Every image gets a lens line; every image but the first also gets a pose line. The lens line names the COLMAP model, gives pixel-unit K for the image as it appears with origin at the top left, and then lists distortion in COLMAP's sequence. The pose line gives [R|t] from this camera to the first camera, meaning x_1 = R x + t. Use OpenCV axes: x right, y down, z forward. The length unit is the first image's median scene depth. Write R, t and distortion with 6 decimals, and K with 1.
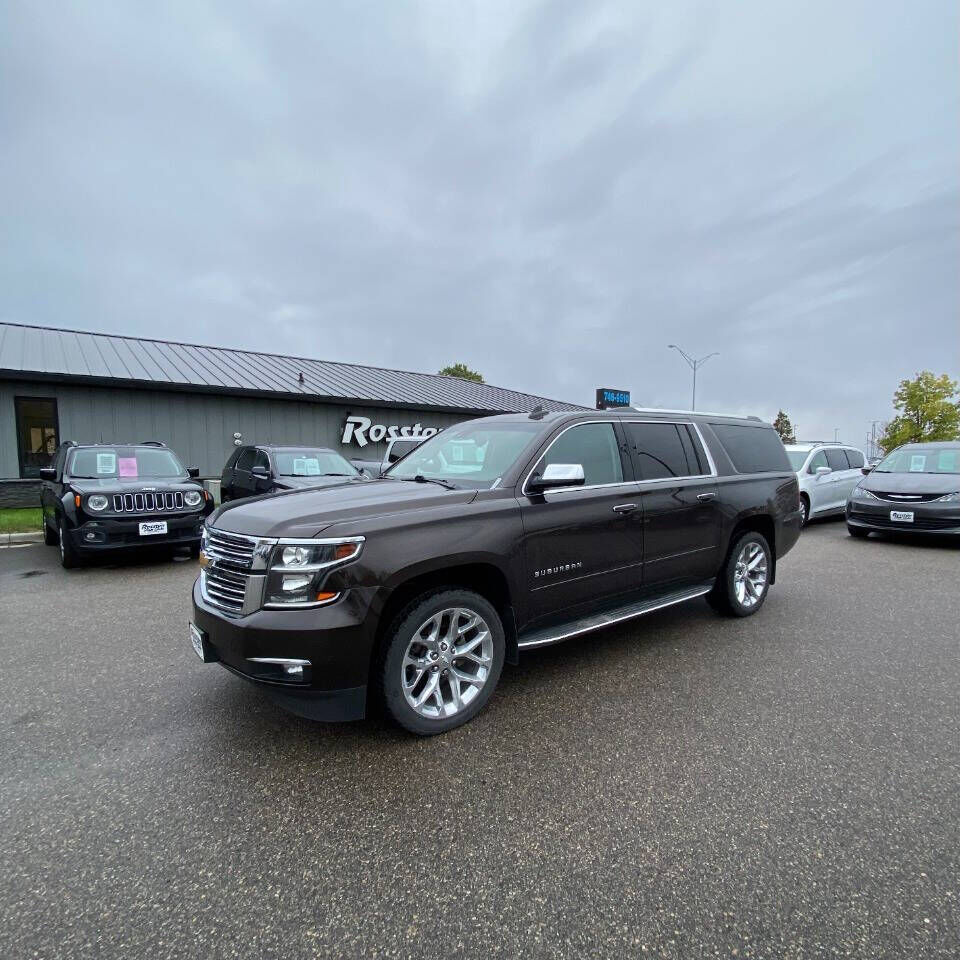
lens RADIAL K [[645.0, 0, 503.4], [0, 645.0, 480.1], [0, 0, 1]] dist [0.027656, 0.003261]
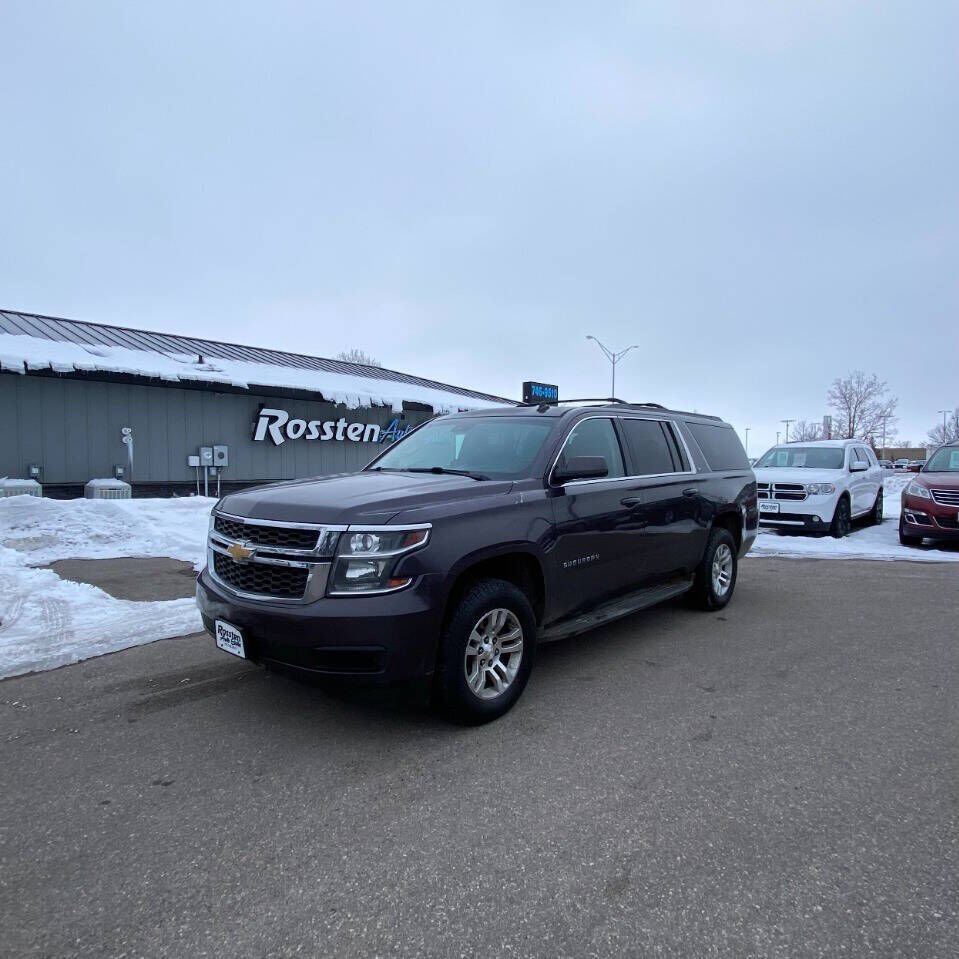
lens RADIAL K [[764.8, 0, 501.3], [0, 764.8, 491.5], [0, 0, 1]] dist [0.114444, -0.015258]
pose [[0.984369, -0.006259, 0.176007, -0.165500], [0.005837, 0.999979, 0.002920, 0.016751], [-0.176021, -0.001847, 0.984385, -0.118317]]
